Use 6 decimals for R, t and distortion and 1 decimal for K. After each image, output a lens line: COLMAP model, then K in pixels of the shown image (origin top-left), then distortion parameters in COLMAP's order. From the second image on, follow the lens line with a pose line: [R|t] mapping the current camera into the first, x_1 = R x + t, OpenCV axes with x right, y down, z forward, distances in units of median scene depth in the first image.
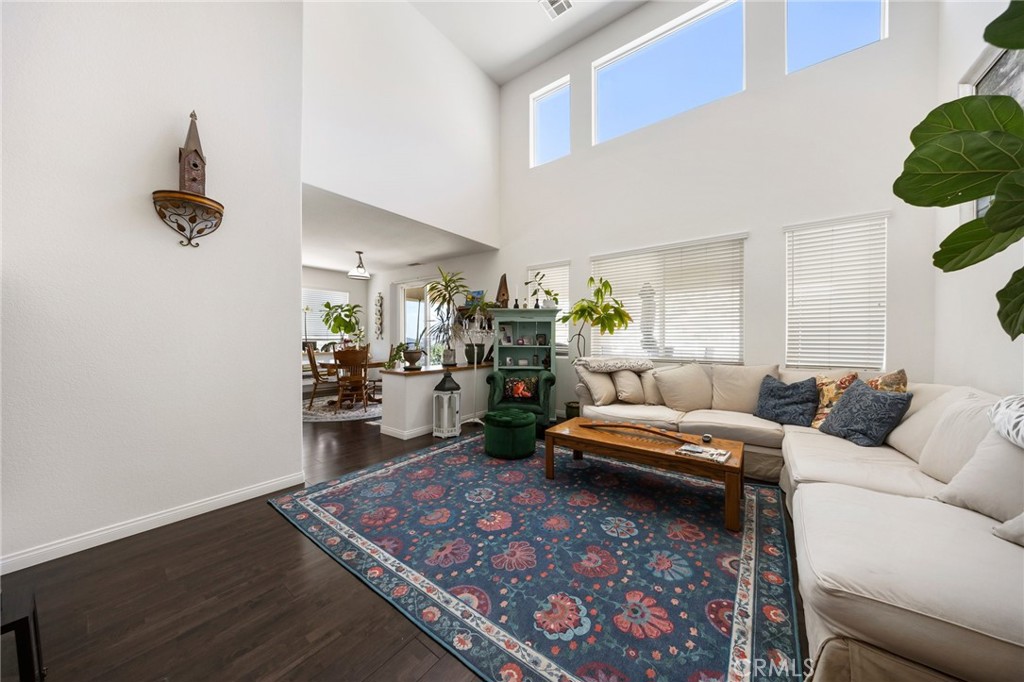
lens RADIAL K [[331.9, 0, 514.4], [0, 331.9, 336.8], [0, 0, 1]] dist [-0.000305, -0.000023]
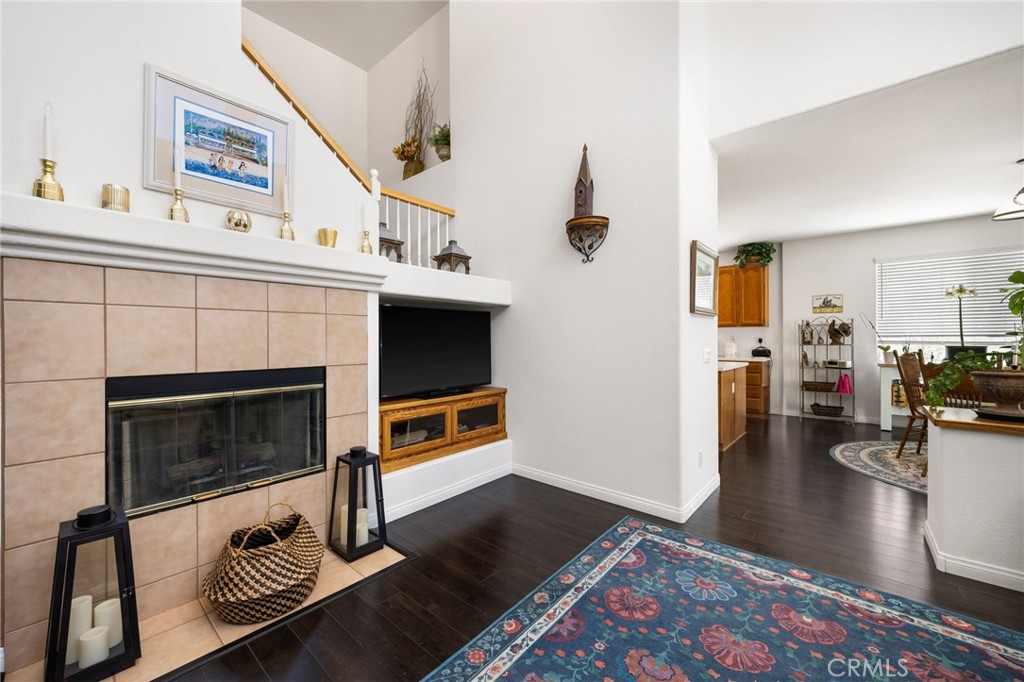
lens RADIAL K [[405.3, 0, 508.3], [0, 405.3, 337.9], [0, 0, 1]] dist [0.000424, -0.000531]
pose [[-0.066890, -0.000479, -0.997760, 0.380167], [0.002736, 0.999996, -0.000663, -0.006149], [0.997757, -0.002774, -0.066888, 0.683608]]
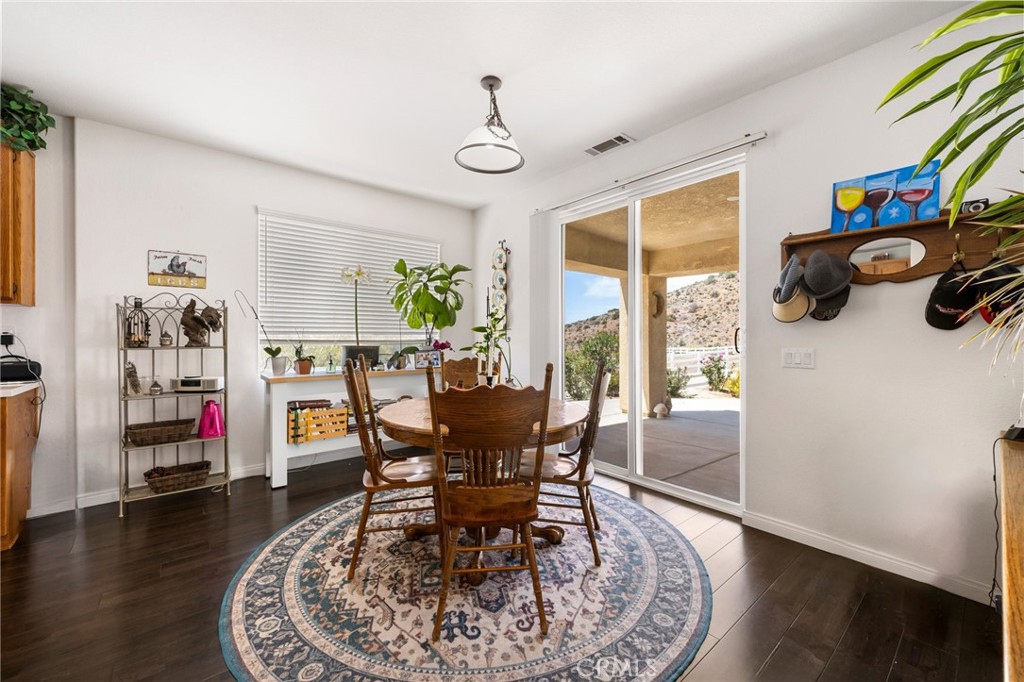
lens RADIAL K [[405.3, 0, 508.3], [0, 405.3, 337.9], [0, 0, 1]] dist [0.000424, -0.000531]
pose [[0.971099, 0.002558, -0.238662, -0.822502], [-0.001808, 0.999993, 0.003362, 0.002332], [0.238669, -0.002833, 0.971097, 1.417757]]
